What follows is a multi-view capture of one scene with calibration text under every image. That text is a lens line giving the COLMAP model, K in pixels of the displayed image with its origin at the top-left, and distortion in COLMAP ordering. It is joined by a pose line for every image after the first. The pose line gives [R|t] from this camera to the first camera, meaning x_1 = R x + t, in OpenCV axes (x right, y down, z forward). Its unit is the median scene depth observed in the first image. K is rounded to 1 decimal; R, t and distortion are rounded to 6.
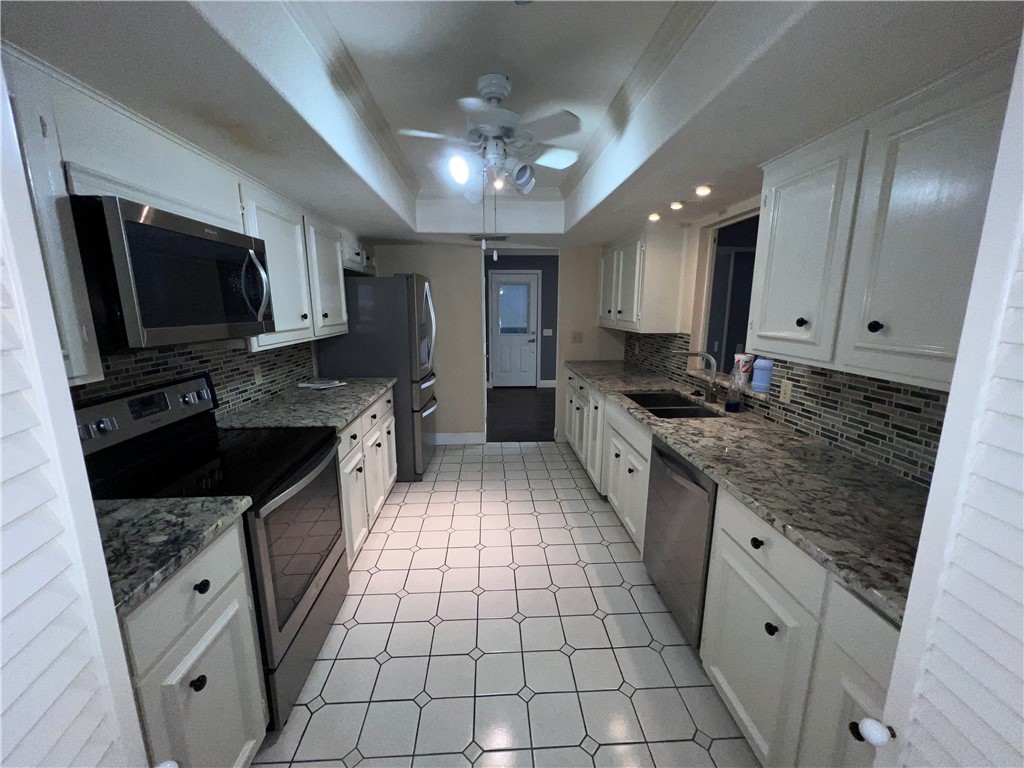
lens RADIAL K [[410.0, 0, 509.6], [0, 410.0, 384.9], [0, 0, 1]] dist [0.000291, -0.000003]
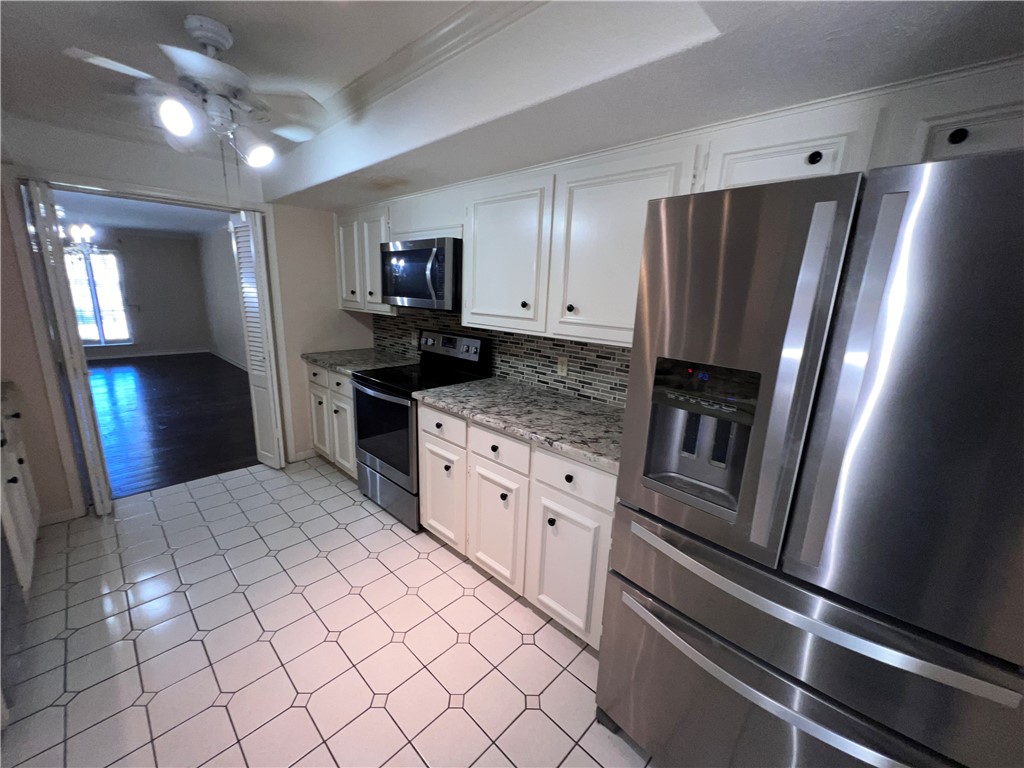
lens RADIAL K [[410.0, 0, 511.8], [0, 410.0, 384.8], [0, 0, 1]] dist [0.000291, -0.000003]
pose [[-0.731093, 0.131488, -0.669488, 0.128407], [-0.162503, 0.919457, 0.358038, -0.332116], [0.662643, 0.370553, -0.650841, 1.686087]]
